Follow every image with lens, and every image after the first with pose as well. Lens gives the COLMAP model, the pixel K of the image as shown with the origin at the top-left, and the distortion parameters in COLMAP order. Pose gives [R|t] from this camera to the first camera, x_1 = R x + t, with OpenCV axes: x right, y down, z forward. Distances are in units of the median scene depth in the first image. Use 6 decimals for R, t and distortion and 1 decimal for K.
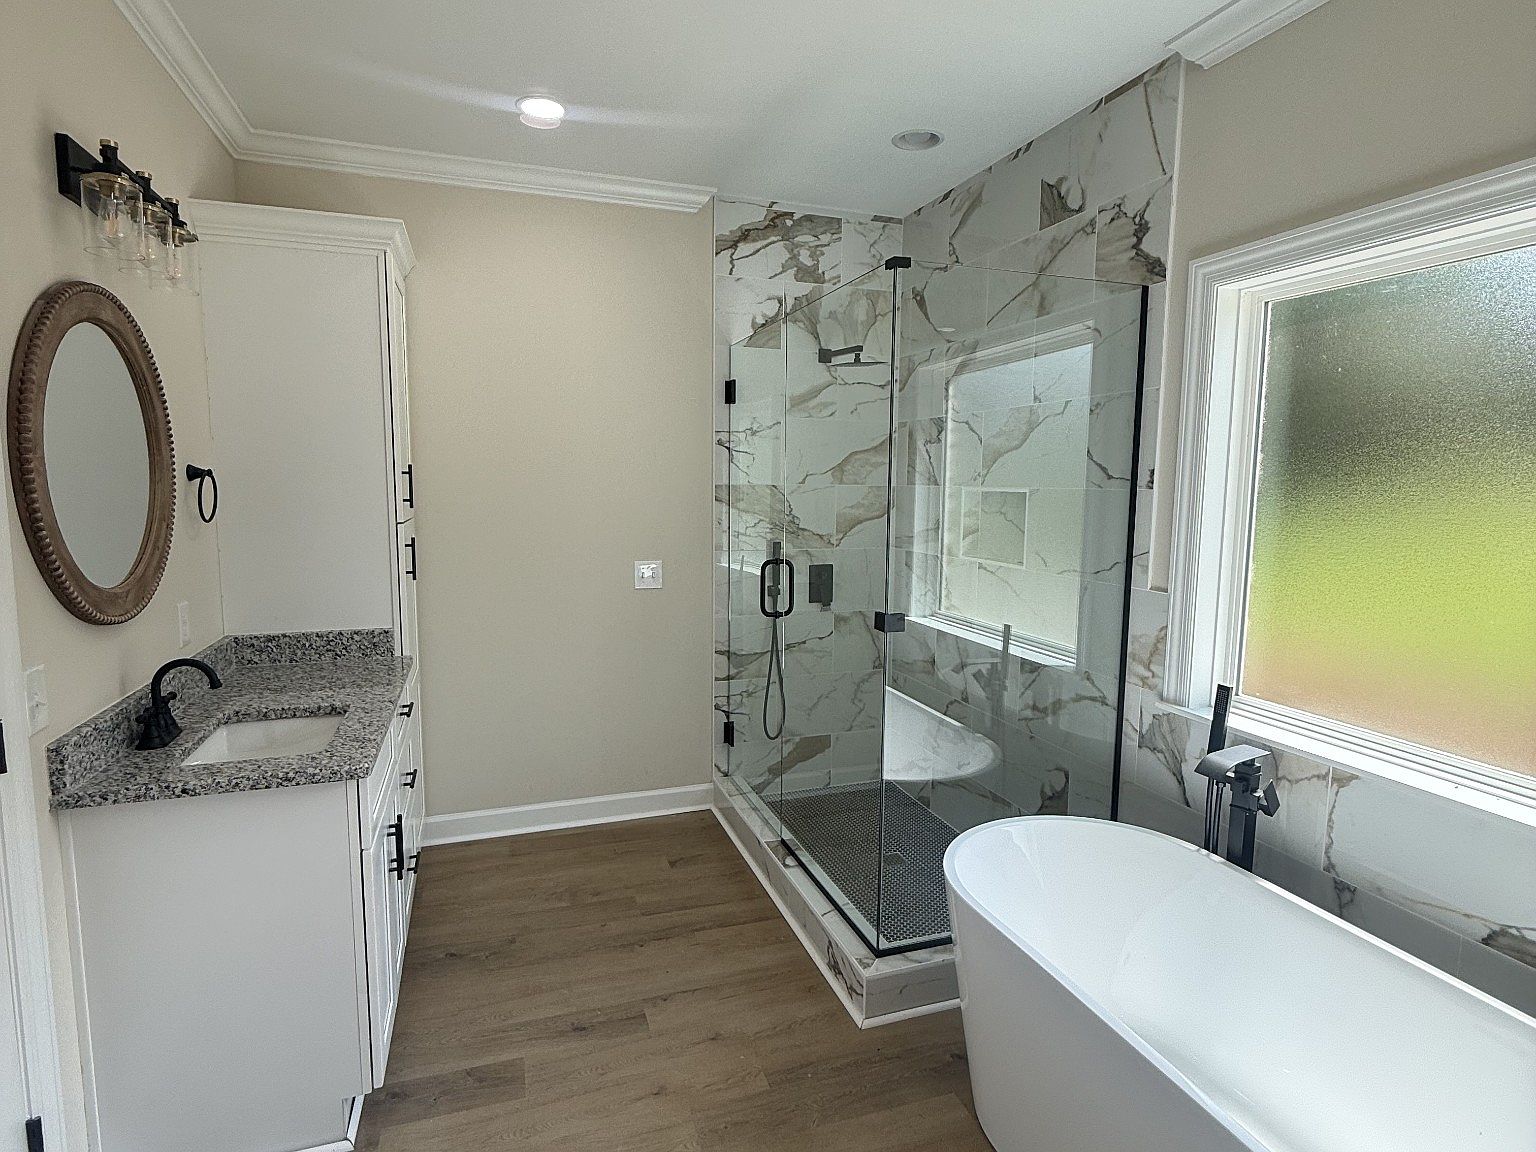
lens RADIAL K [[816.8, 0, 765.5], [0, 816.8, 572.8], [0, 0, 1]] dist [-0.001041, 0.000426]
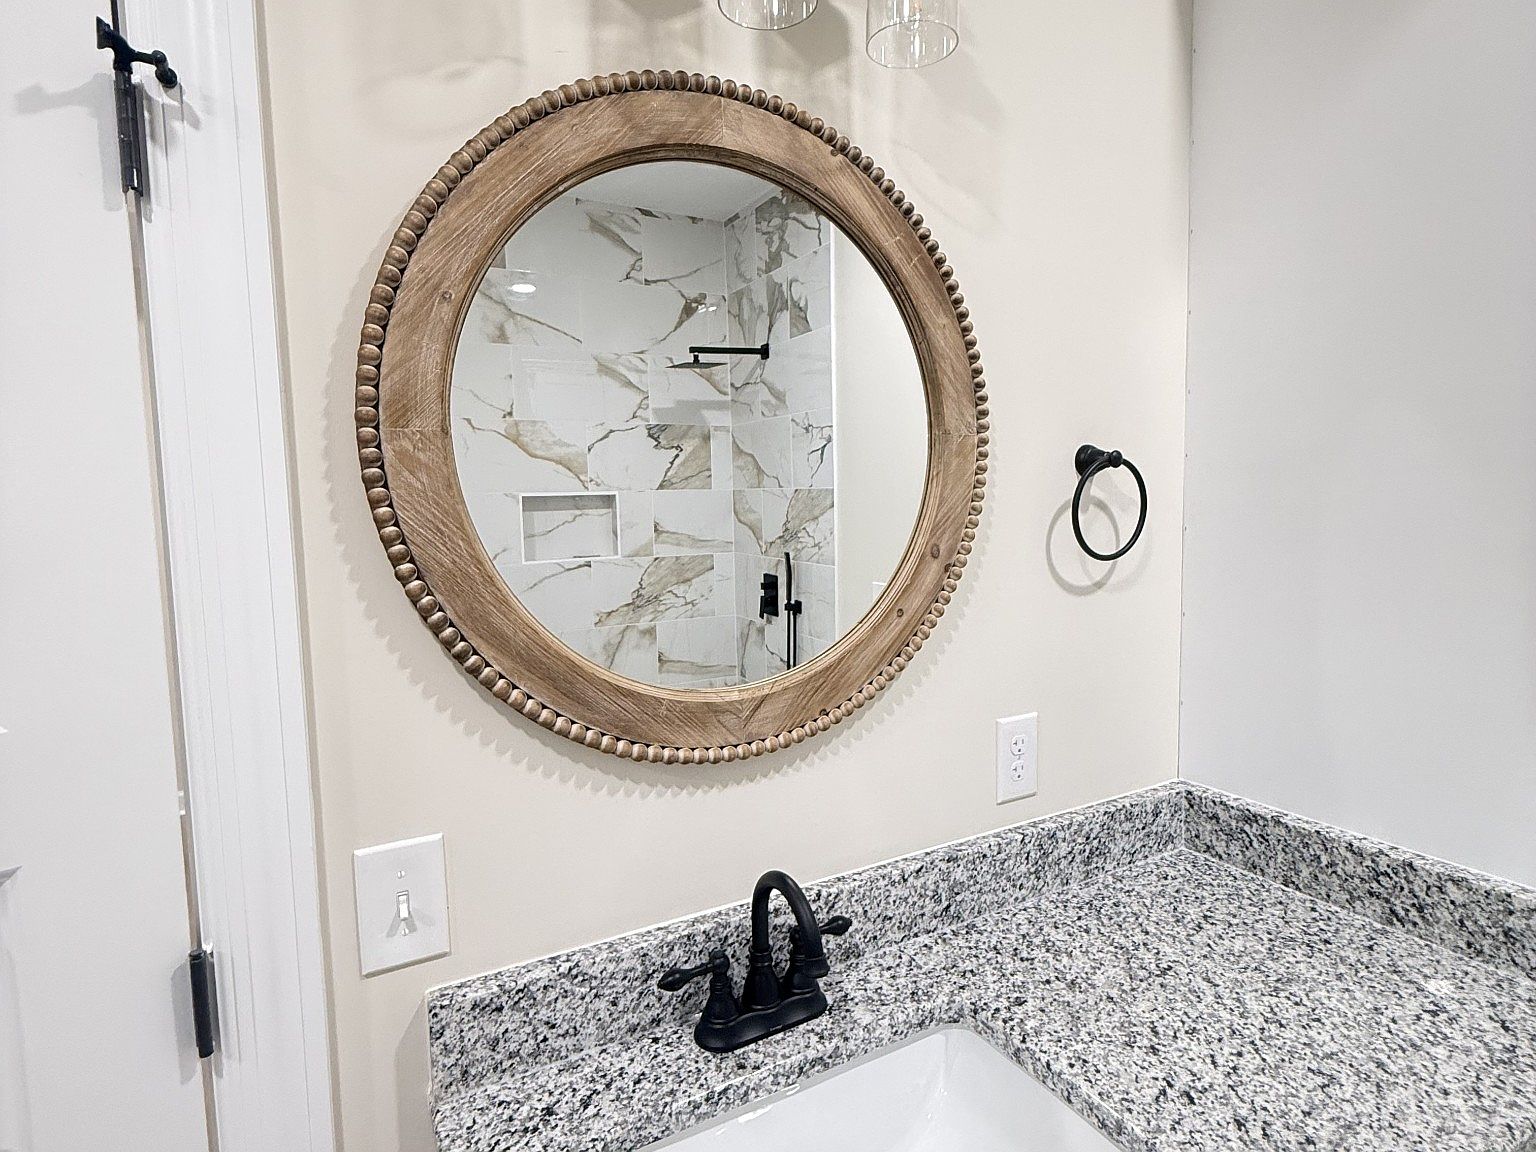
lens RADIAL K [[816.8, 0, 774.2], [0, 816.8, 579.6], [0, 0, 1]] dist [-0.001041, 0.000426]
pose [[0.174299, 0.085175, -0.981002, -0.317305], [-0.096442, 0.992939, 0.069076, -0.086979], [0.979959, 0.082570, 0.181283, 0.957513]]
